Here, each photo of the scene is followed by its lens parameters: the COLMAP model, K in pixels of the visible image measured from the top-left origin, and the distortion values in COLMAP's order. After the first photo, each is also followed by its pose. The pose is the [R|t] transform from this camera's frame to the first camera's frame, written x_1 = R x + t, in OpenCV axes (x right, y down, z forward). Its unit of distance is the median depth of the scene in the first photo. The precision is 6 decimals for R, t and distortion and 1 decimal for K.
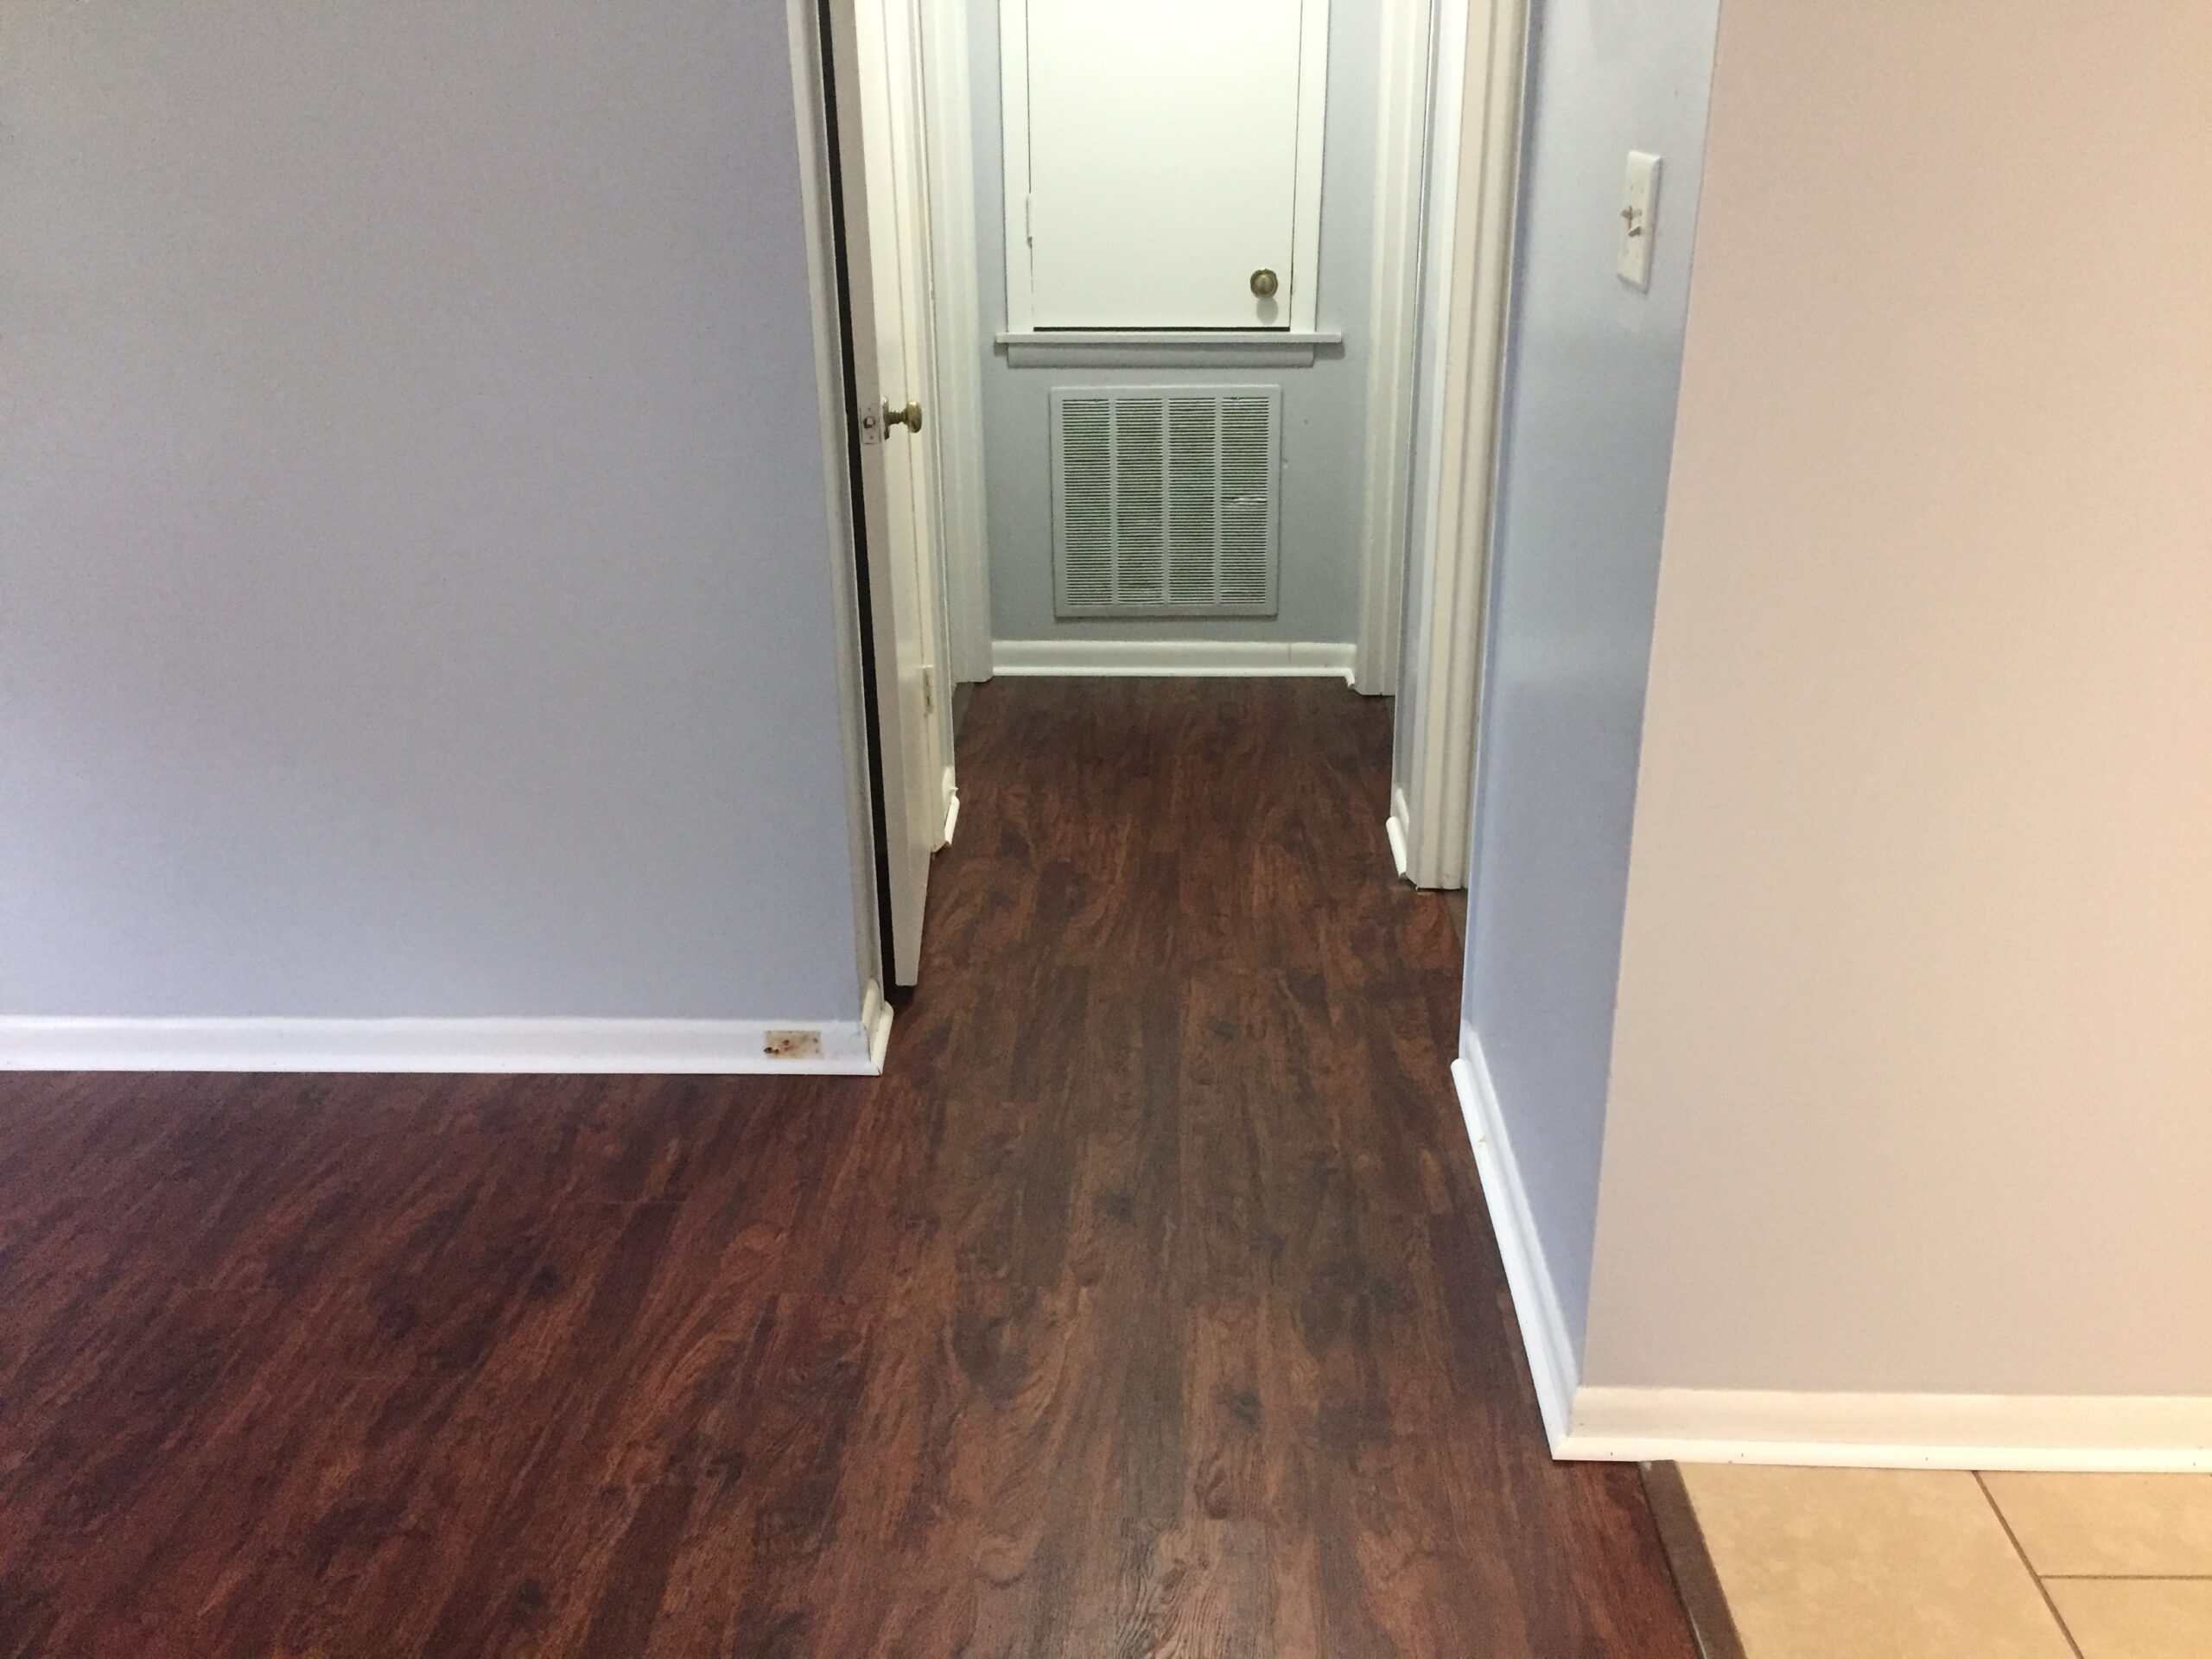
lens RADIAL K [[1887.1, 0, 1108.6], [0, 1887.1, 824.4], [0, 0, 1]] dist [0.070982, -0.063346]
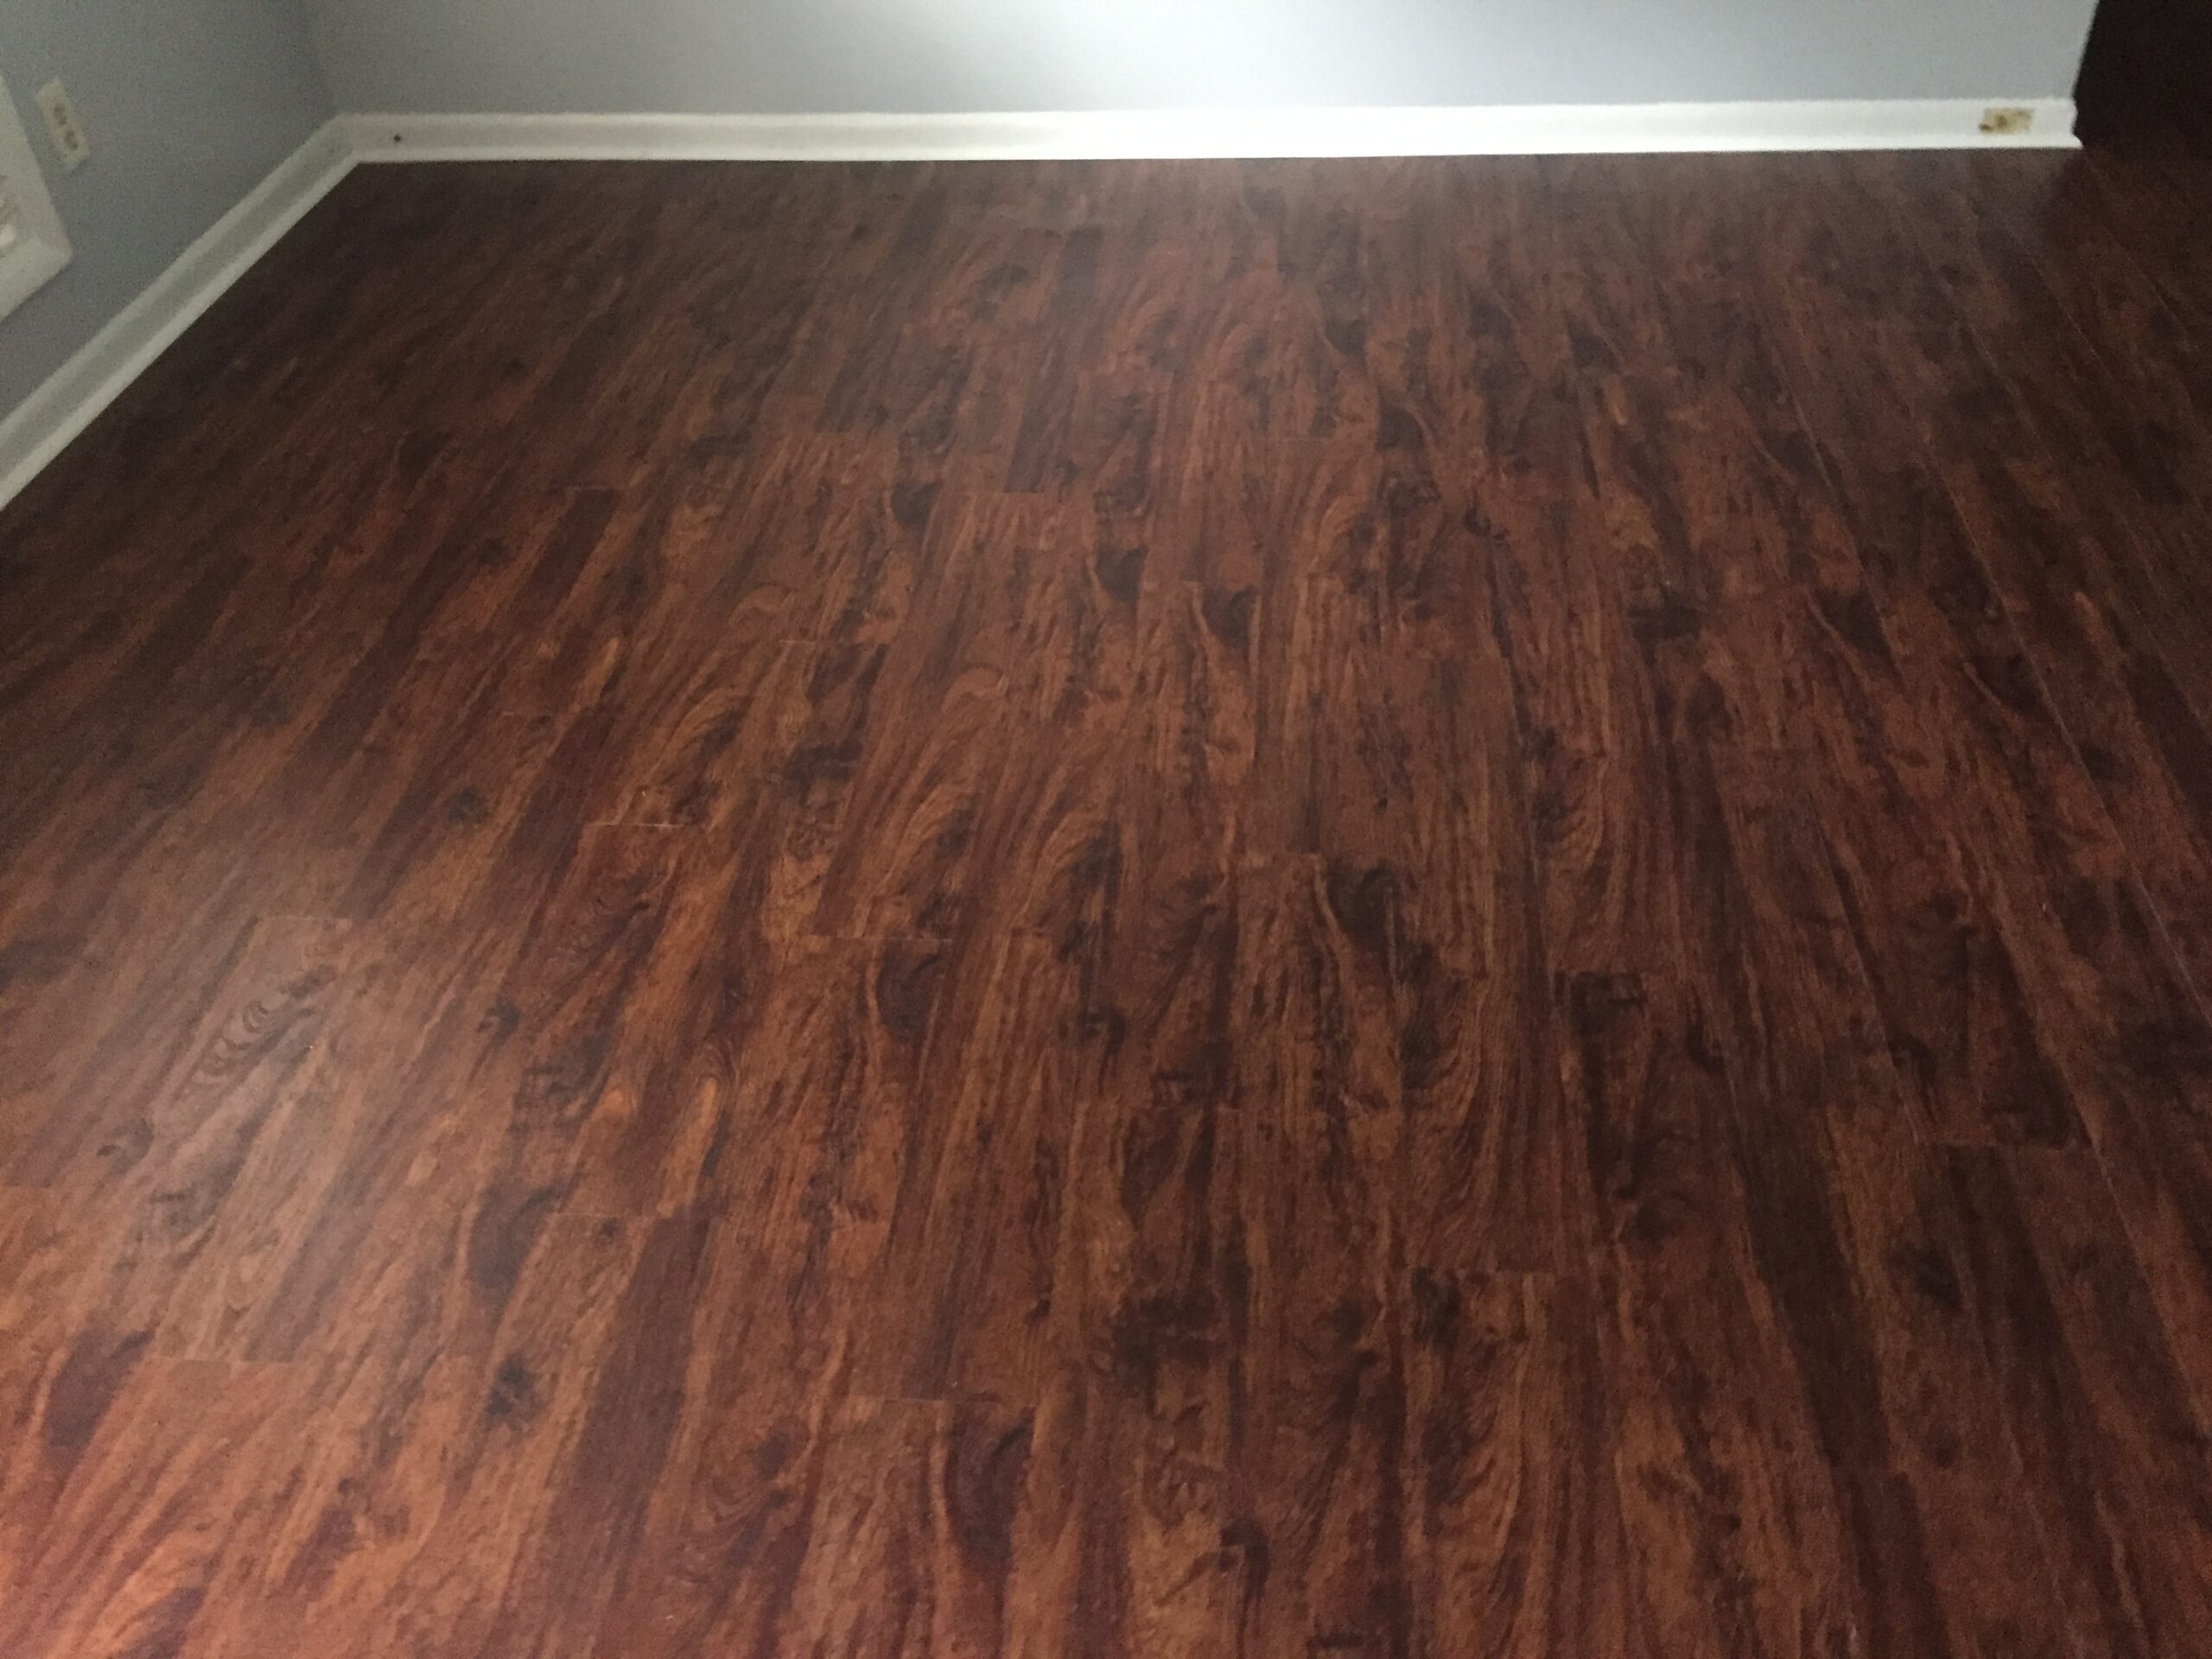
lens RADIAL K [[1887.1, 0, 1108.9], [0, 1887.1, 835.8], [0, 0, 1]] dist [0.070982, -0.063346]
pose [[0.998362, 0.010933, -0.056163, -0.736769], [0.007214, 0.949691, 0.313104, 0.181649], [0.056760, -0.312997, 0.948057, -0.334497]]
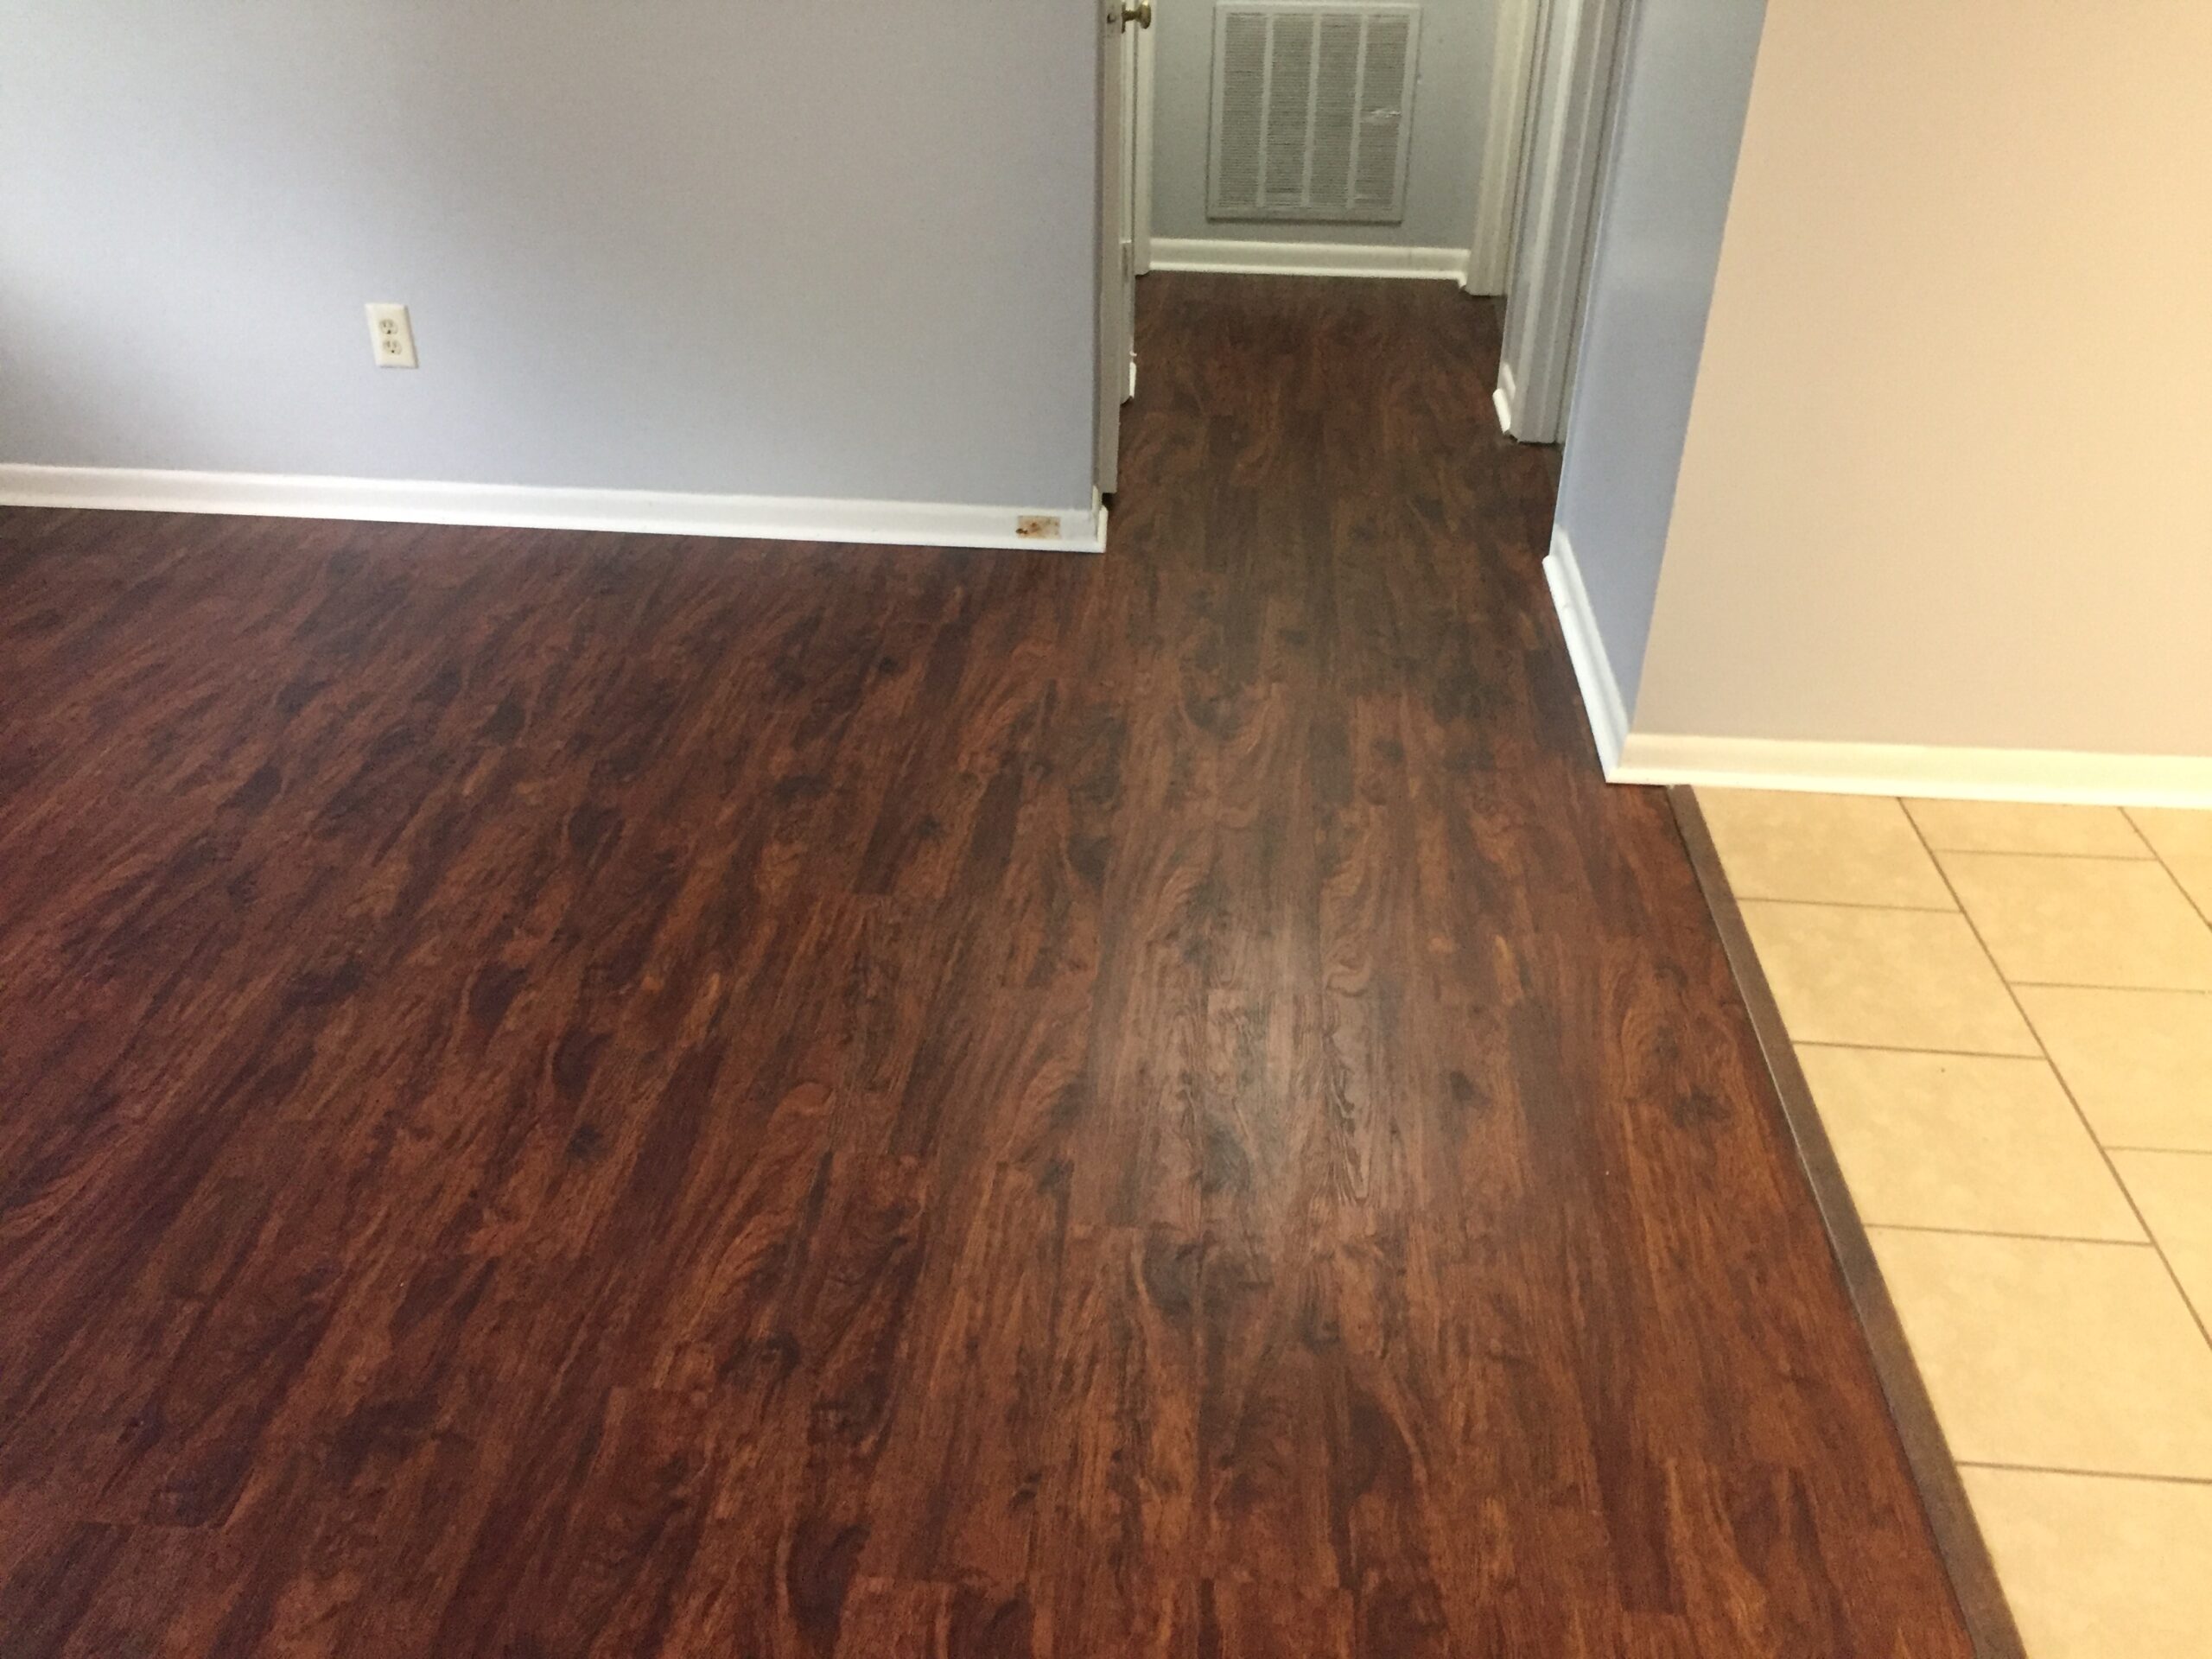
lens RADIAL K [[1887.1, 0, 1116.1], [0, 1887.1, 829.0], [0, 0, 1]] dist [0.070982, -0.063346]
pose [[0.999246, 0.036329, -0.013678, -0.099614], [-0.033441, 0.984543, 0.171923, 0.108308], [0.019712, -0.171336, 0.985015, -0.363465]]
